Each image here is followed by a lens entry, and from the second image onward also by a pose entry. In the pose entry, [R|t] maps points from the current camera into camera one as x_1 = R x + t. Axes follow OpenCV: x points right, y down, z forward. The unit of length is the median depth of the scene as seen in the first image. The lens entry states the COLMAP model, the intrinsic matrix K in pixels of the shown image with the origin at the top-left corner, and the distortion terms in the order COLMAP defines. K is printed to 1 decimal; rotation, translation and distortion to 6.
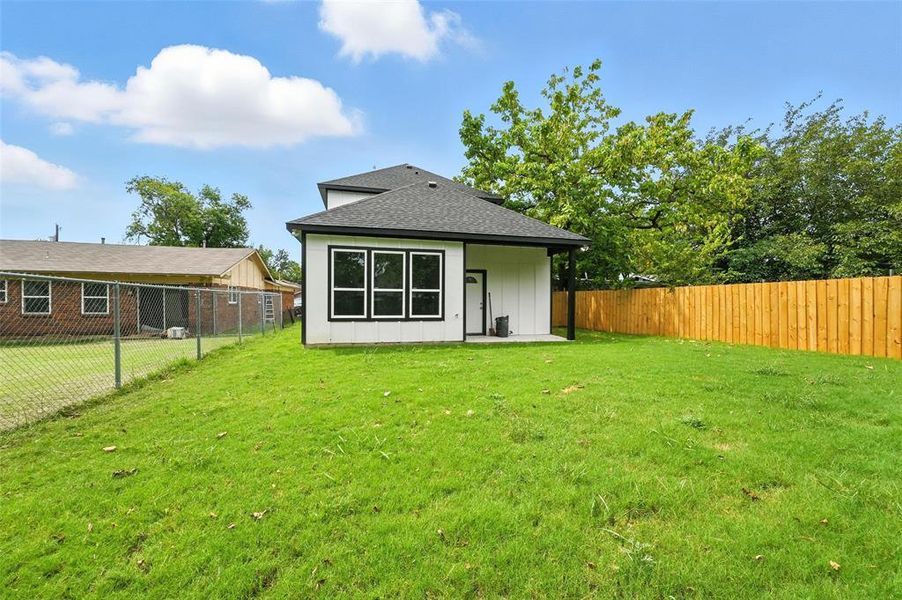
lens RADIAL K [[354.0, 0, 457.6], [0, 354.0, 298.3], [0, 0, 1]] dist [-0.005555, 0.000303]
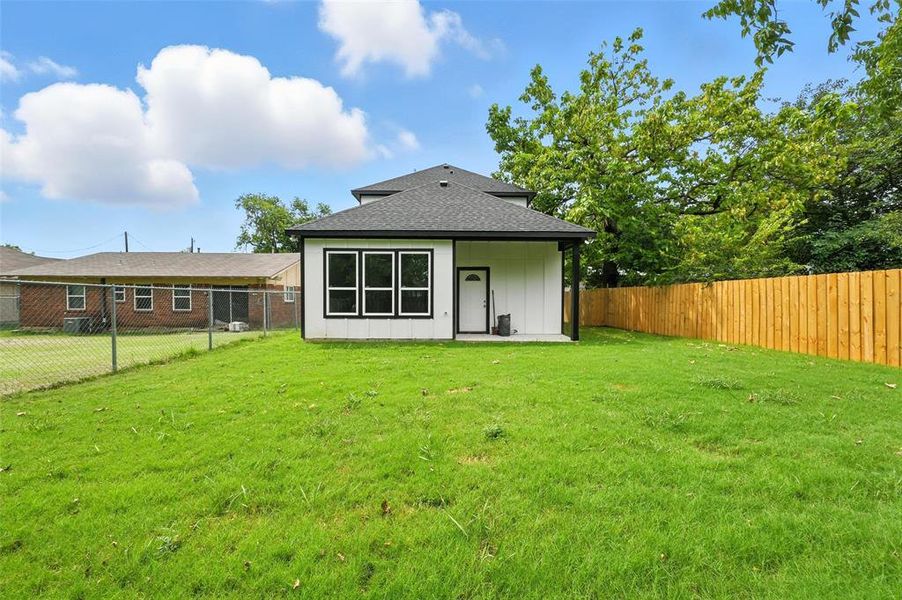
lens RADIAL K [[354.0, 0, 456.6], [0, 354.0, 300.6], [0, 0, 1]] dist [-0.005555, 0.000303]
pose [[0.973361, -0.002127, -0.229268, 0.195984], [0.004909, 0.999921, 0.011565, 0.000643], [0.229225, -0.012382, 0.973295, 0.024604]]
